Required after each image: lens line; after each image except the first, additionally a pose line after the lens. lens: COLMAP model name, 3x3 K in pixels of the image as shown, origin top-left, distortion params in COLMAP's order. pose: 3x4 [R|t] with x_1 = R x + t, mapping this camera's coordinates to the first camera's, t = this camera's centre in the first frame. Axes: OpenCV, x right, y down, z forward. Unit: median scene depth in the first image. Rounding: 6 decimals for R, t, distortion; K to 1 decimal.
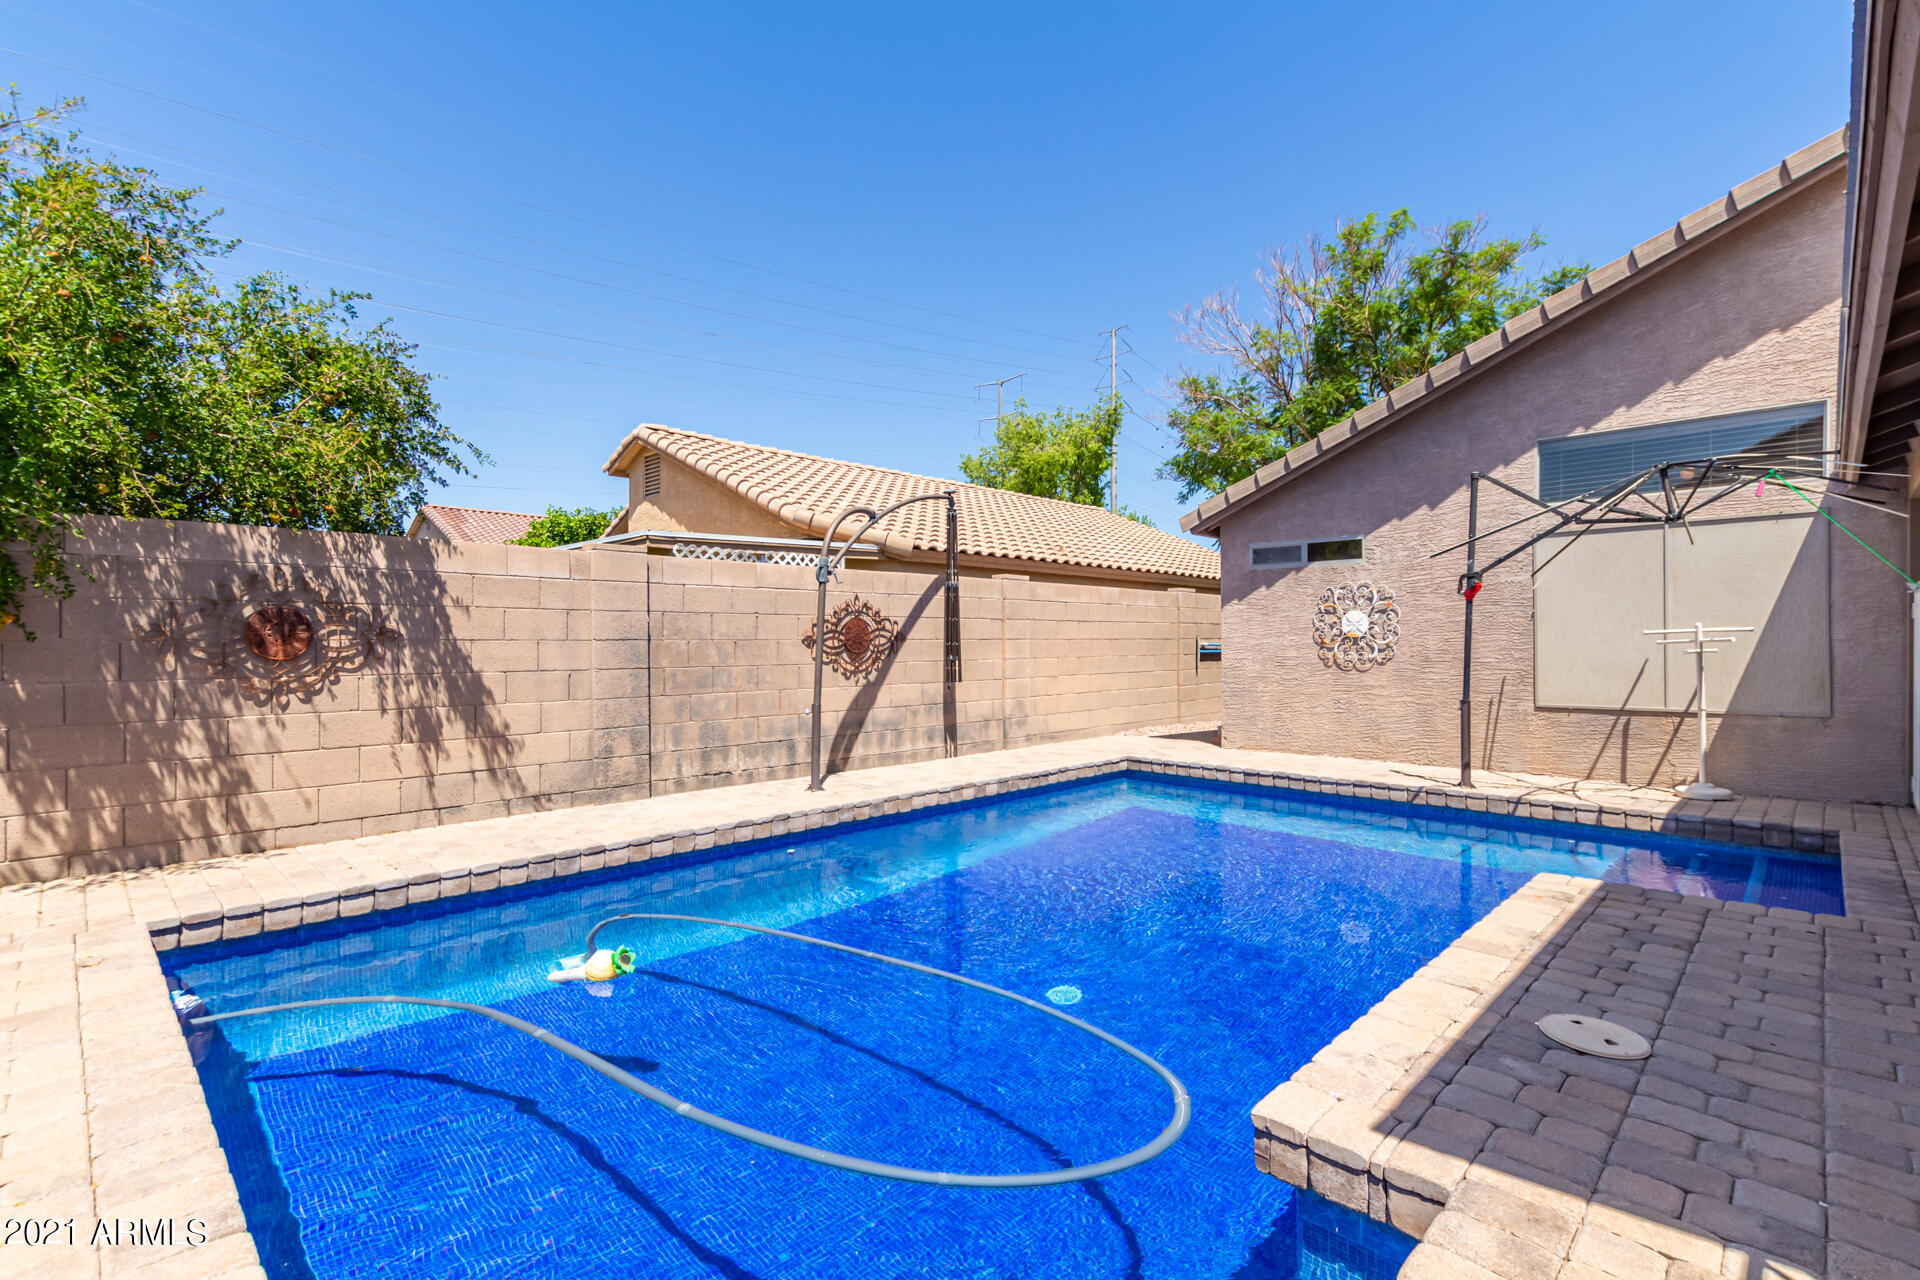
lens RADIAL K [[891.0, 0, 970.0], [0, 891.0, 635.8], [0, 0, 1]] dist [0.005549, 0.000299]
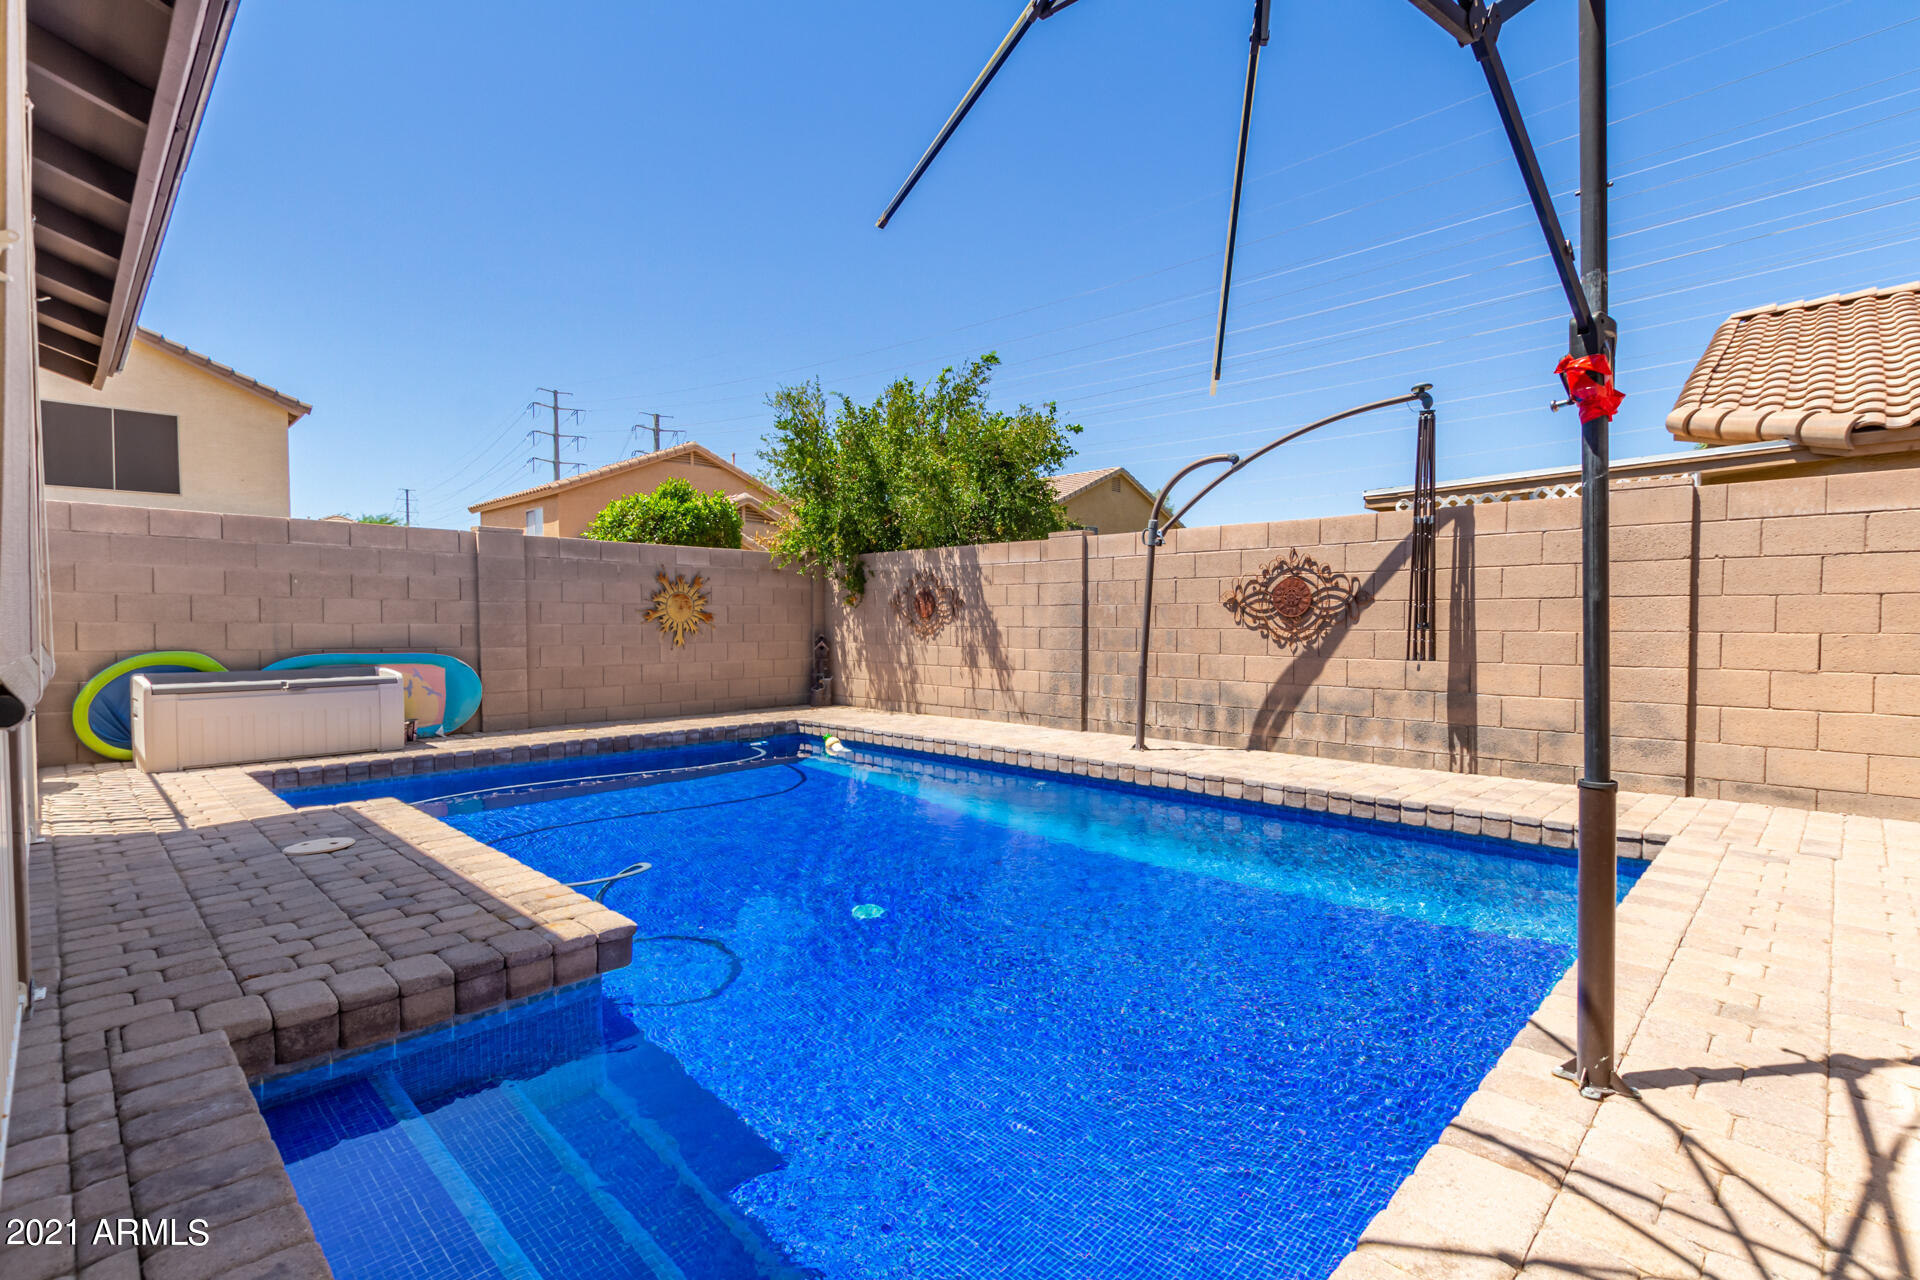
lens RADIAL K [[891.0, 0, 970.7], [0, 891.0, 638.4], [0, 0, 1]] dist [0.005549, 0.000299]
pose [[0.001485, 0.026120, -0.999658, 0.752720], [0.006086, 0.999640, 0.026129, 0.015835], [0.999980, -0.006122, 0.001326, 0.716068]]
